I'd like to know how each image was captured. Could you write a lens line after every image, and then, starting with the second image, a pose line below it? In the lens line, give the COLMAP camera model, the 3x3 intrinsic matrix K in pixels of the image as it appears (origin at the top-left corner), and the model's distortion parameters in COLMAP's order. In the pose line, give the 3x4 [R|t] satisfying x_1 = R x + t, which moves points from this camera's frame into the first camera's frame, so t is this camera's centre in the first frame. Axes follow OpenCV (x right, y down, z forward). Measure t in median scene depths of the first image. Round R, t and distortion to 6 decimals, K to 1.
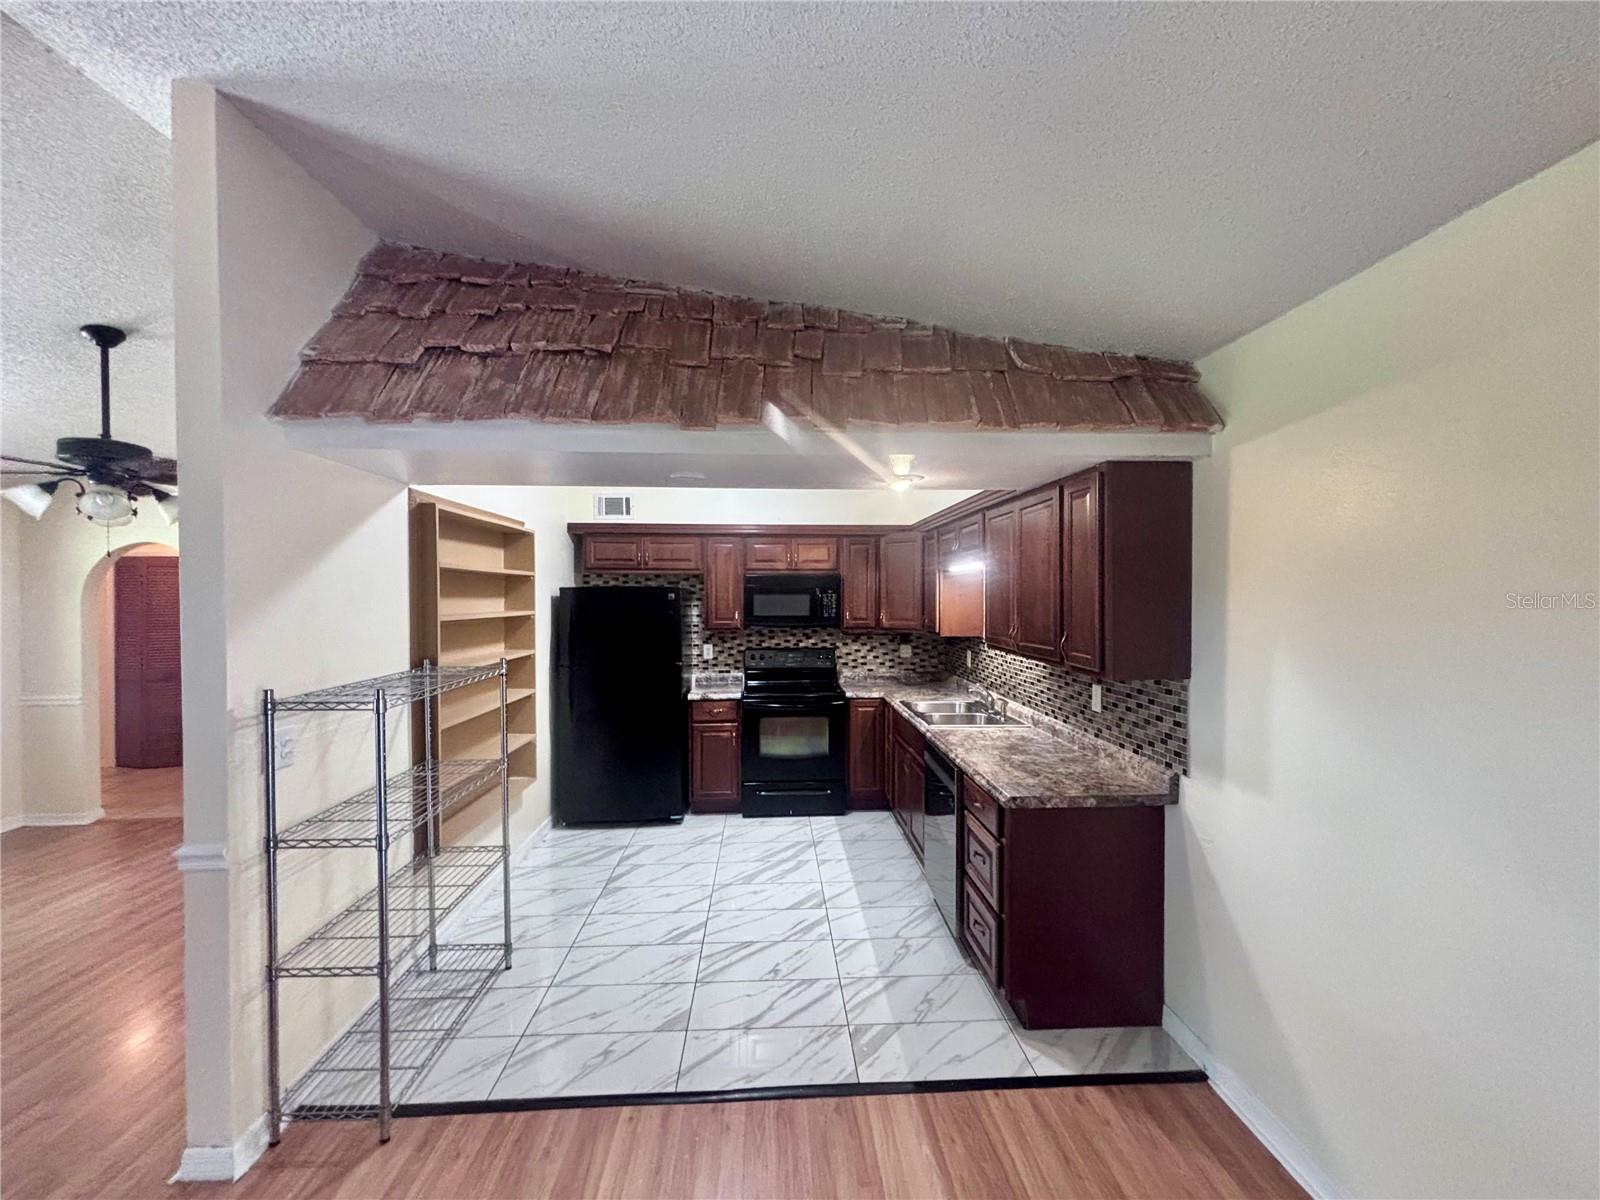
lens RADIAL K [[641.1, 0, 799.0], [0, 641.1, 605.5], [0, 0, 1]] dist [-0.006547, 0.000649]
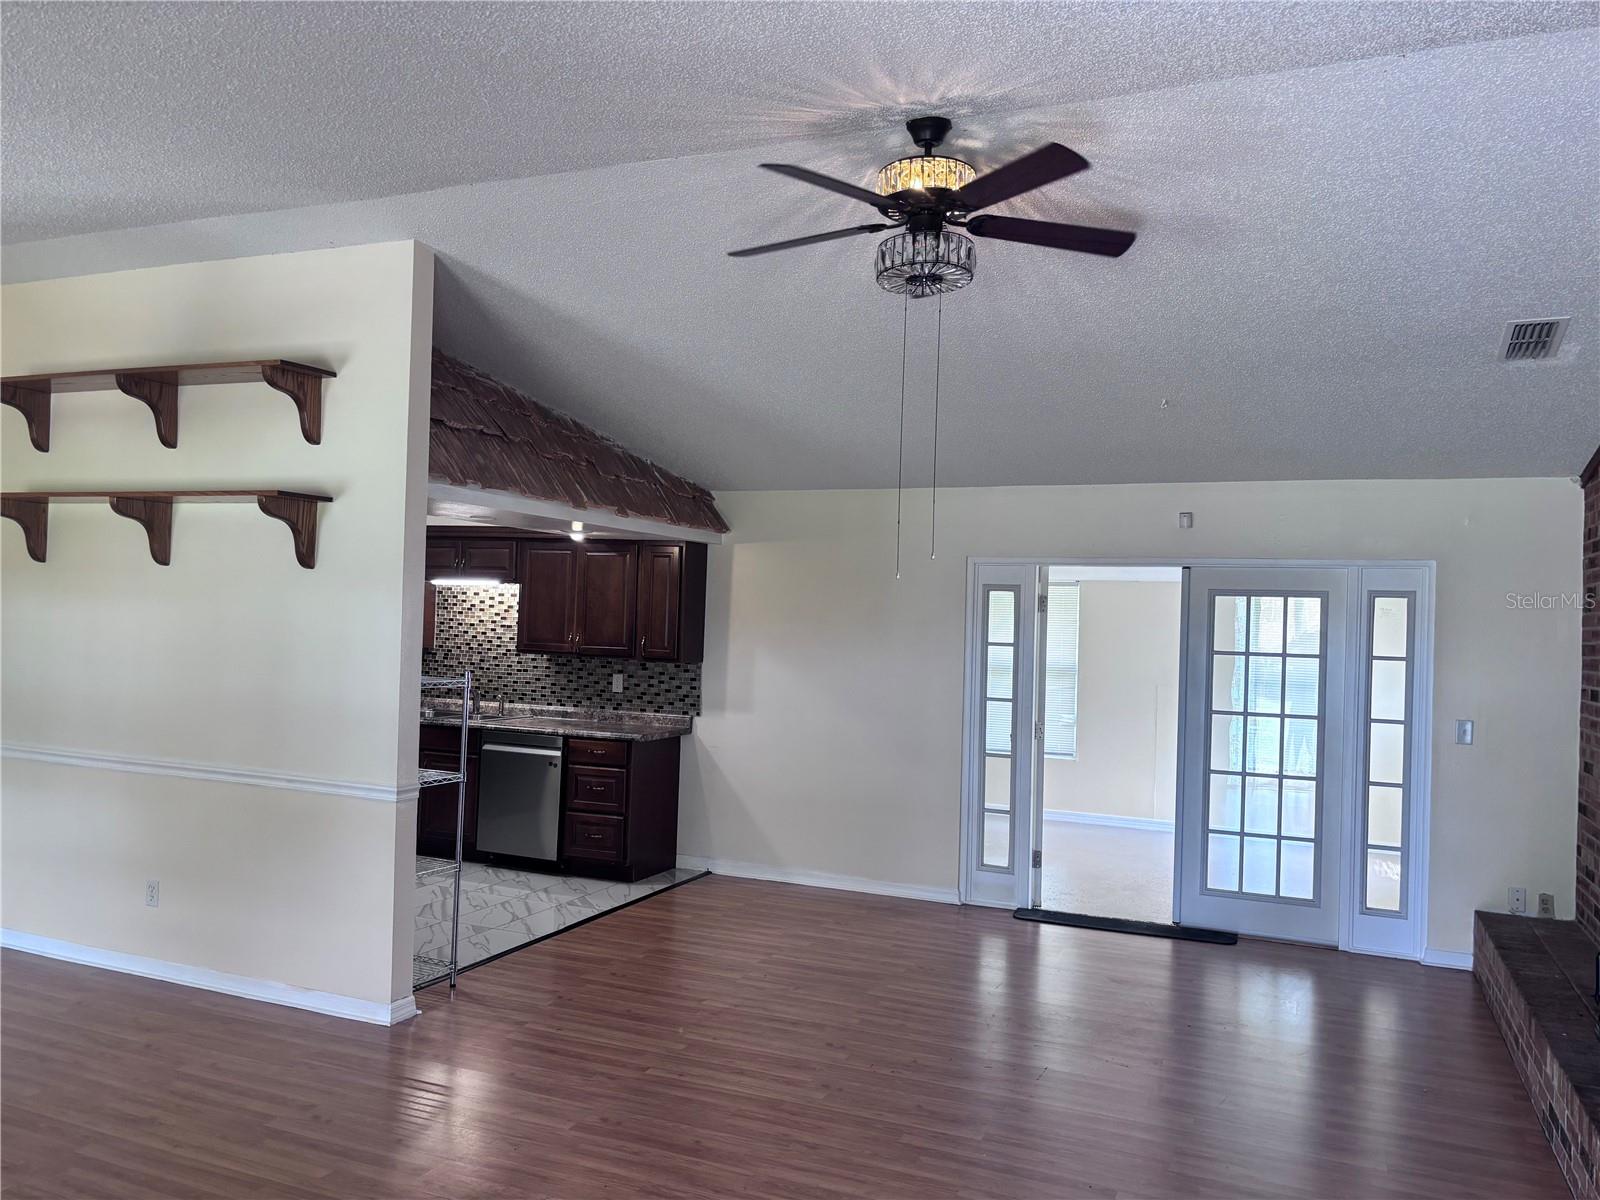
lens RADIAL K [[1210.2, 0, 803.9], [0, 1210.2, 604.4], [0, 0, 1]] dist [0.050085, -0.044614]
pose [[0.433774, 0.029087, 0.900552, -1.155895], [-0.018914, 0.999553, -0.023174, 0.012037], [-0.900823, -0.006981, 0.434130, -0.370075]]
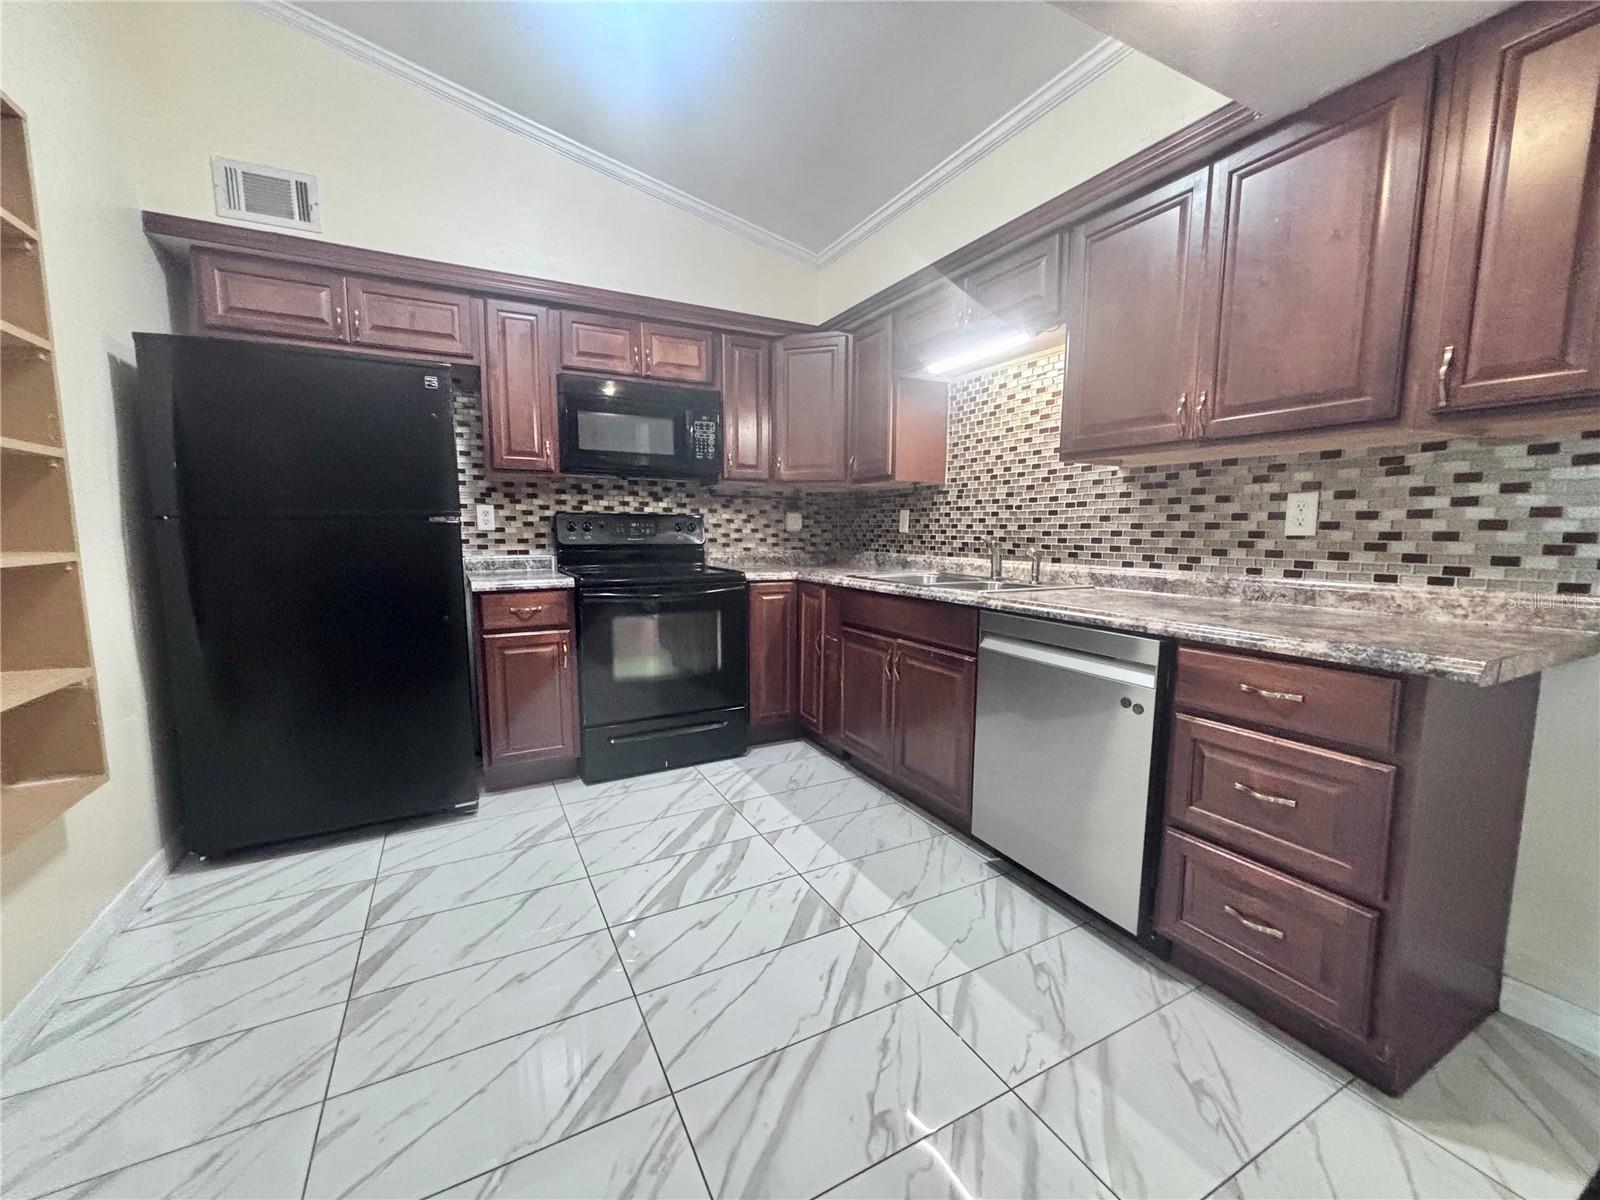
lens RADIAL K [[641.1, 0, 800.1], [0, 641.1, 612.3], [0, 0, 1]] dist [-0.006547, 0.000649]
pose [[0.906043, -0.046676, 0.420605, -0.151149], [-0.000154, 0.993862, 0.110624, 0.105632], [-0.423186, -0.100295, 0.900474, 0.394491]]
